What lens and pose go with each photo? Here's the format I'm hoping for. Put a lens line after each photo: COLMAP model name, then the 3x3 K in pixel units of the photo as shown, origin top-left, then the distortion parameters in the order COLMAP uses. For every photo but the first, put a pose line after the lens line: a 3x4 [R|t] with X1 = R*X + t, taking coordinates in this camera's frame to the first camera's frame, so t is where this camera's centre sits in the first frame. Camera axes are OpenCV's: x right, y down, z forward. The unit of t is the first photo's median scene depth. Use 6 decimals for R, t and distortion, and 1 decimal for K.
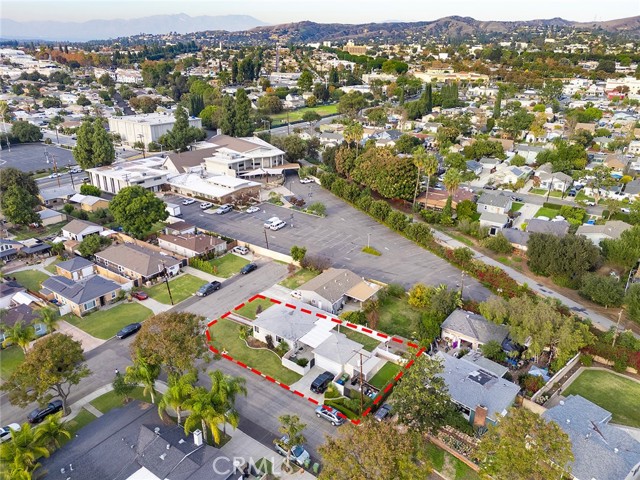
lens RADIAL K [[468.3, 0, 317.9], [0, 468.3, 239.6], [0, 0, 1]] dist [0.093927, -0.094078]
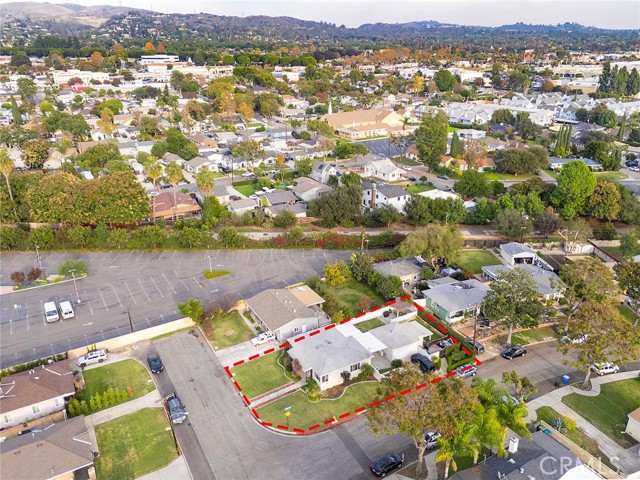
lens RADIAL K [[468.3, 0, 317.9], [0, 468.3, 239.6], [0, 0, 1]] dist [0.093927, -0.094078]
pose [[0.412099, -0.362487, 0.835929, -0.589589], [0.356002, 0.908584, 0.218490, -0.179224], [-0.838712, 0.207553, 0.503472, 0.409430]]
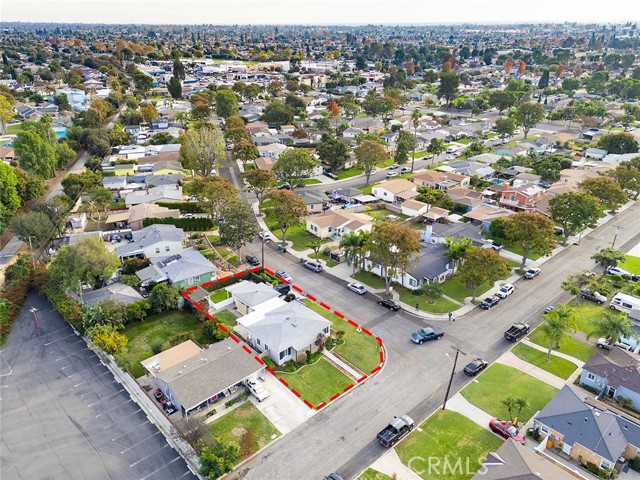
lens RADIAL K [[468.3, 0, 317.9], [0, 468.3, 239.6], [0, 0, 1]] dist [0.093927, -0.094078]
pose [[-0.978615, -0.086911, 0.186438, -0.212881], [0.075040, 0.693060, 0.716964, -0.472588], [-0.191525, 0.715622, -0.671717, 1.175618]]
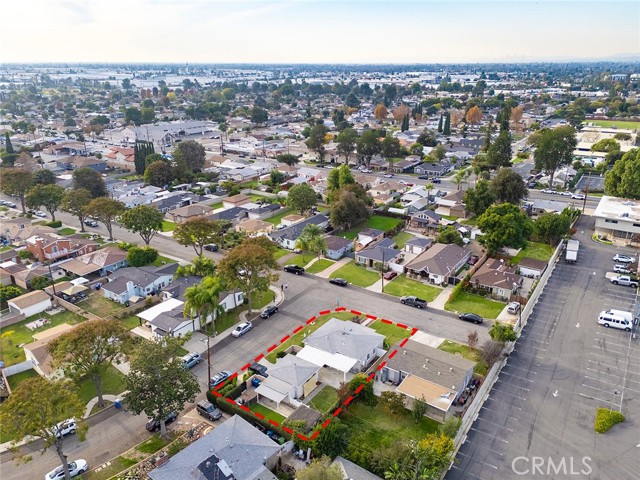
lens RADIAL K [[468.3, 0, 317.9], [0, 468.3, 239.6], [0, 0, 1]] dist [0.093927, -0.094078]
pose [[0.009451, 0.337388, -0.941318, 0.633565], [-0.367582, 0.876623, 0.310509, -0.236089], [0.929943, 0.343077, 0.132303, 0.592879]]
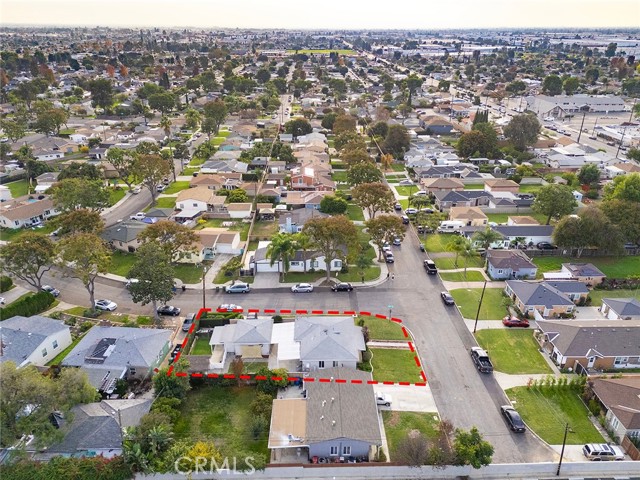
lens RADIAL K [[468.3, 0, 317.9], [0, 468.3, 239.6], [0, 0, 1]] dist [0.093927, -0.094078]
pose [[-0.800298, 0.228885, -0.554197, 0.322206], [-0.238108, 0.726957, 0.644080, -0.421582], [0.550297, 0.647414, -0.527283, 1.062087]]
